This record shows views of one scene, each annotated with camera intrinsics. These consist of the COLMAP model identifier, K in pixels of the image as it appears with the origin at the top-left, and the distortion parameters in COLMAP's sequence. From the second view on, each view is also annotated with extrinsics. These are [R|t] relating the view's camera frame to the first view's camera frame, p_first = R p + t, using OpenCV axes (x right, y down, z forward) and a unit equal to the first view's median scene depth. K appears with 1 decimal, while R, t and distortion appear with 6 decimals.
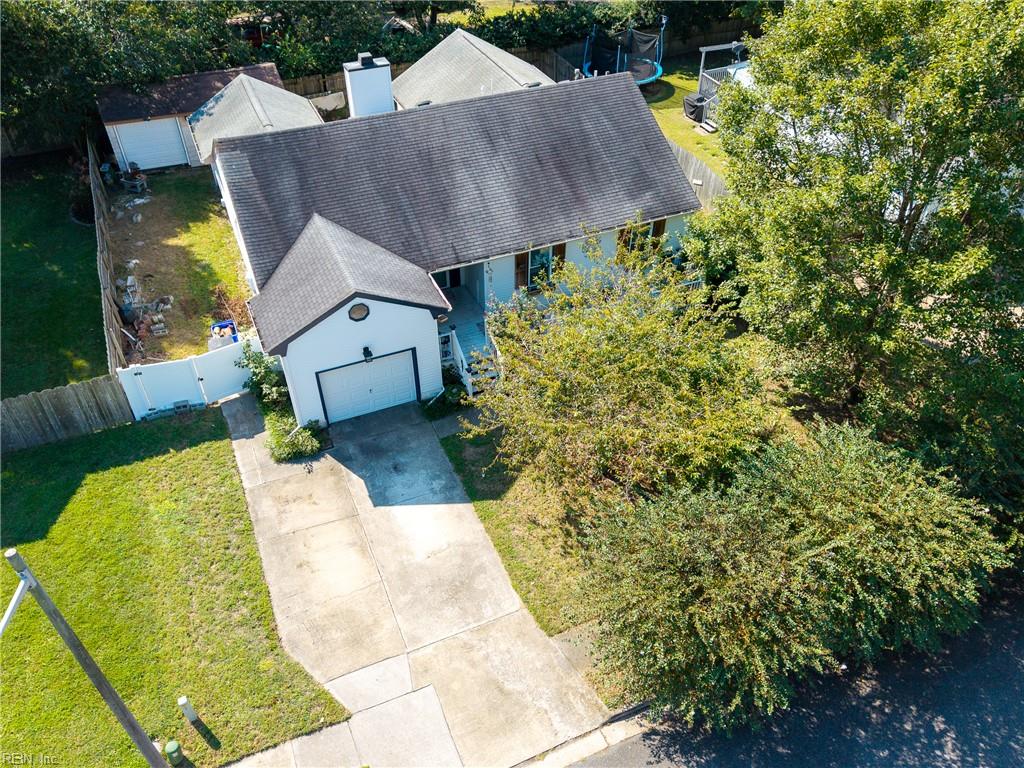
lens RADIAL K [[772.9, 0, 512.0], [0, 772.9, 384.0], [0, 0, 1]] dist [0.010716, 0.004326]
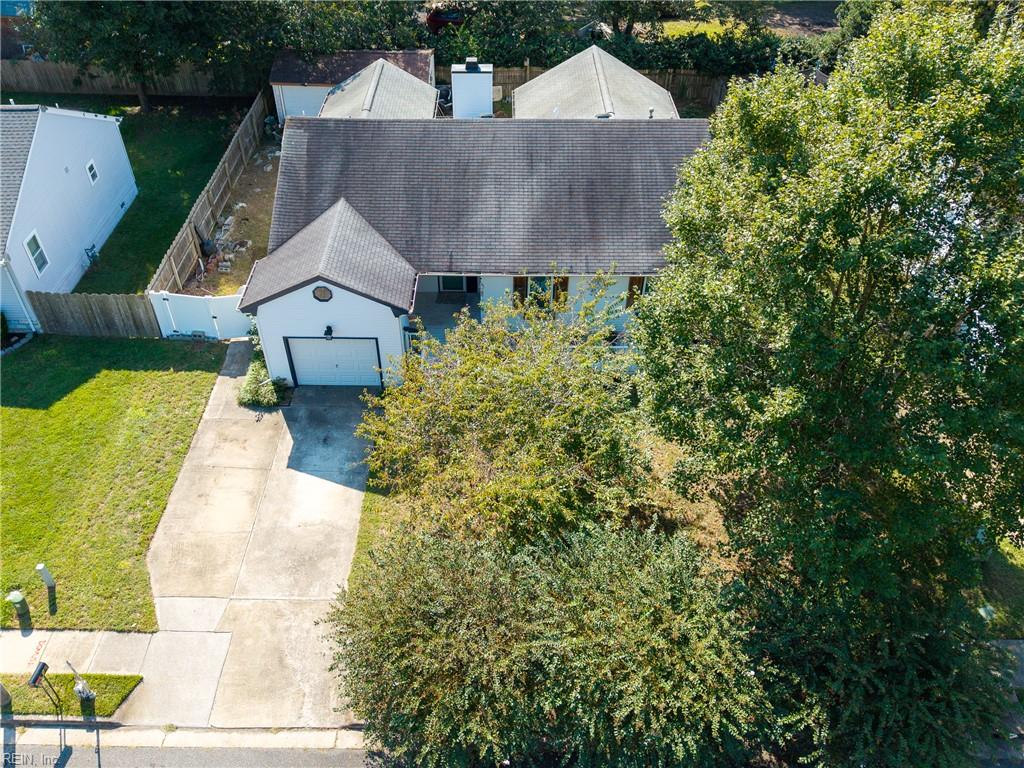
lens RADIAL K [[790.2, 0, 509.4], [0, 790.2, 367.0], [0, 0, 1]] dist [0.014589, -0.000208]
pose [[0.913928, 0.268963, -0.303965, 0.388960], [-0.270764, 0.961932, 0.037063, -0.099948], [0.302363, 0.048430, 0.951962, 0.012782]]
